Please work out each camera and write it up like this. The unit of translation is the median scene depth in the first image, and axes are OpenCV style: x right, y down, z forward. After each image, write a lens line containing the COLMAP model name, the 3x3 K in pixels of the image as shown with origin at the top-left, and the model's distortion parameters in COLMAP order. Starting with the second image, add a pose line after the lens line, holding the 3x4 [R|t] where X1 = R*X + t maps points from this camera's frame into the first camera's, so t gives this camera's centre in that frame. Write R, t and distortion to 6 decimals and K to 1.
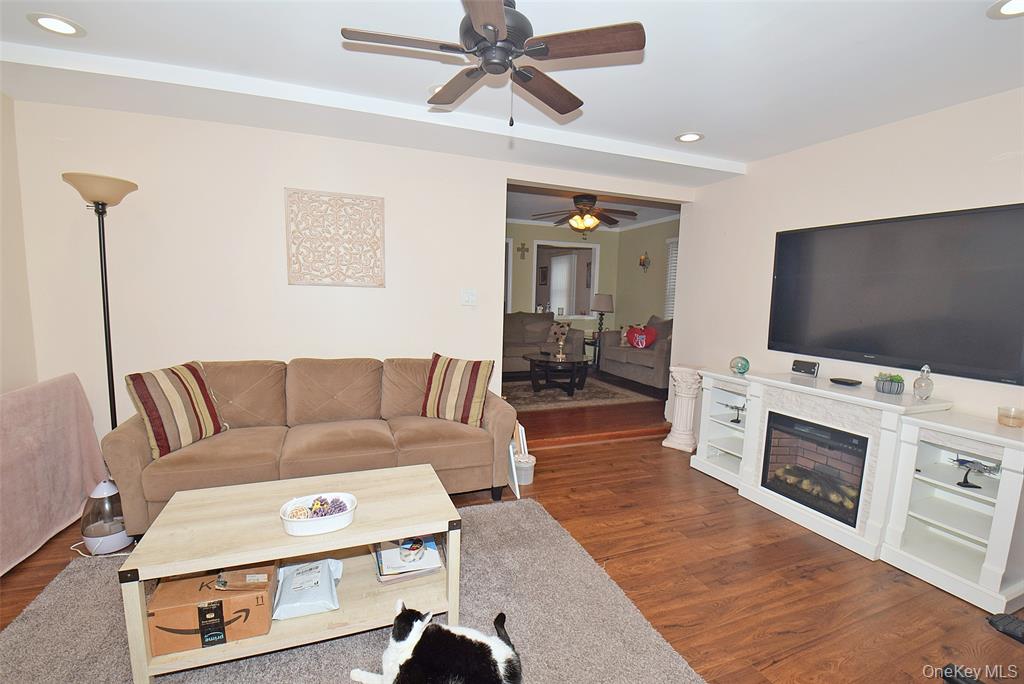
lens RADIAL K [[463.5, 0, 509.0], [0, 463.5, 356.0], [0, 0, 1]] dist [-0.001679, -0.016888]
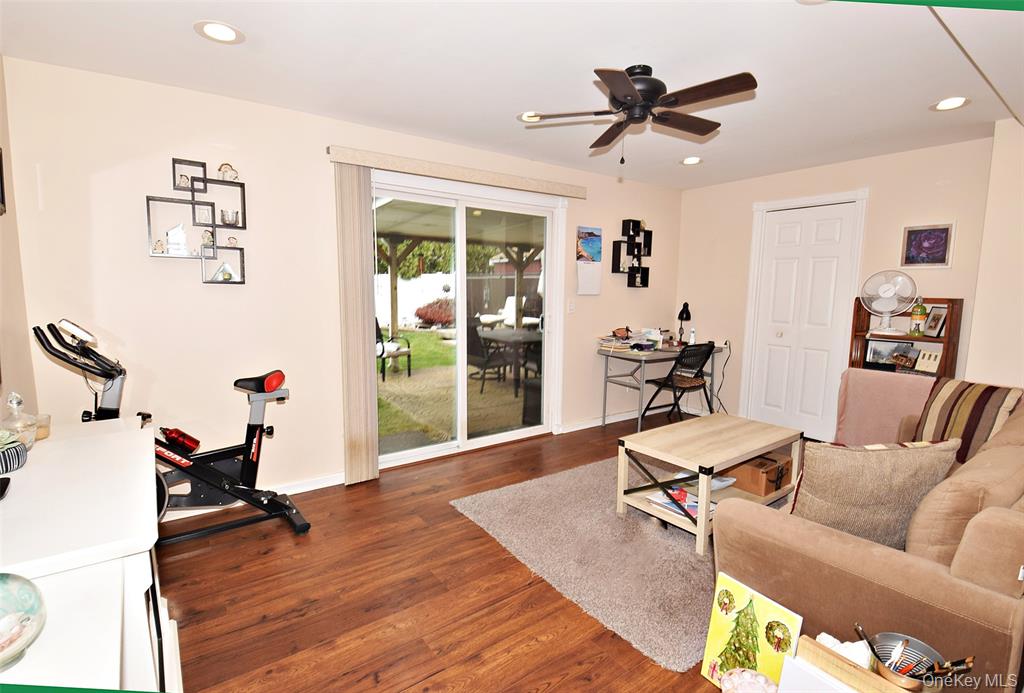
lens RADIAL K [[461.6, 0, 513.4], [0, 461.6, 344.6], [0, 0, 1]] dist [0.000598, 0.000056]
pose [[-0.968810, -0.010187, -0.247593, 0.442468], [-0.071378, 0.968279, 0.239460, -0.211363], [0.237300, 0.249664, -0.938806, 1.616070]]
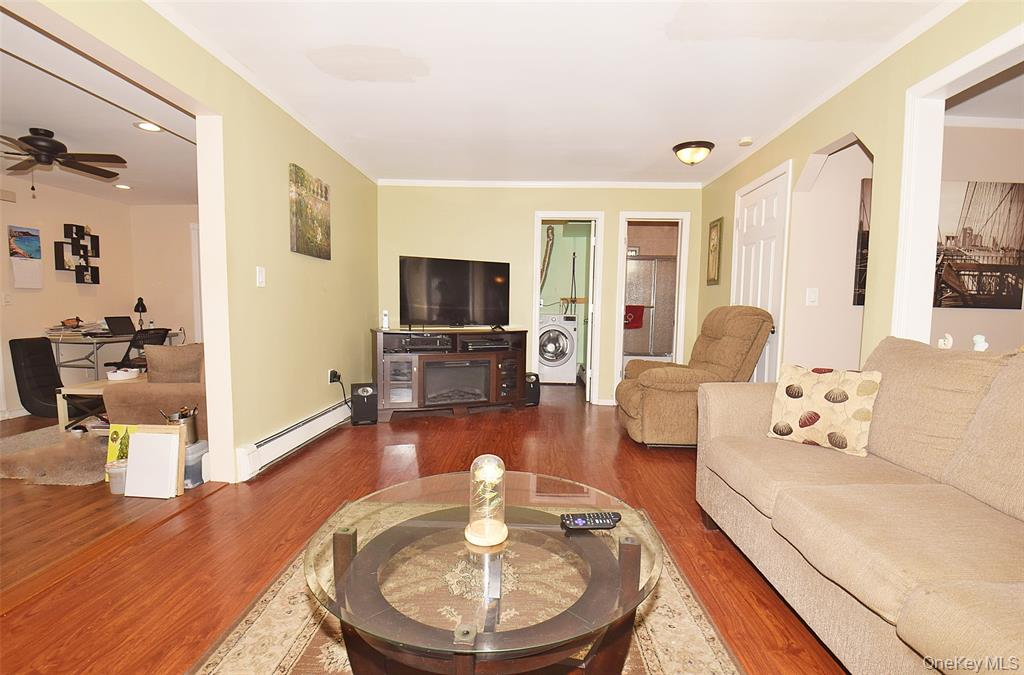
lens RADIAL K [[467.3, 0, 514.3], [0, 467.3, 344.4], [0, 0, 1]] dist [-0.032813, -0.000655]
pose [[-0.378997, 0.042086, -0.924440, 0.680181], [-0.145468, 0.983836, 0.104428, -0.251681], [0.913893, 0.174055, -0.366749, 2.479979]]
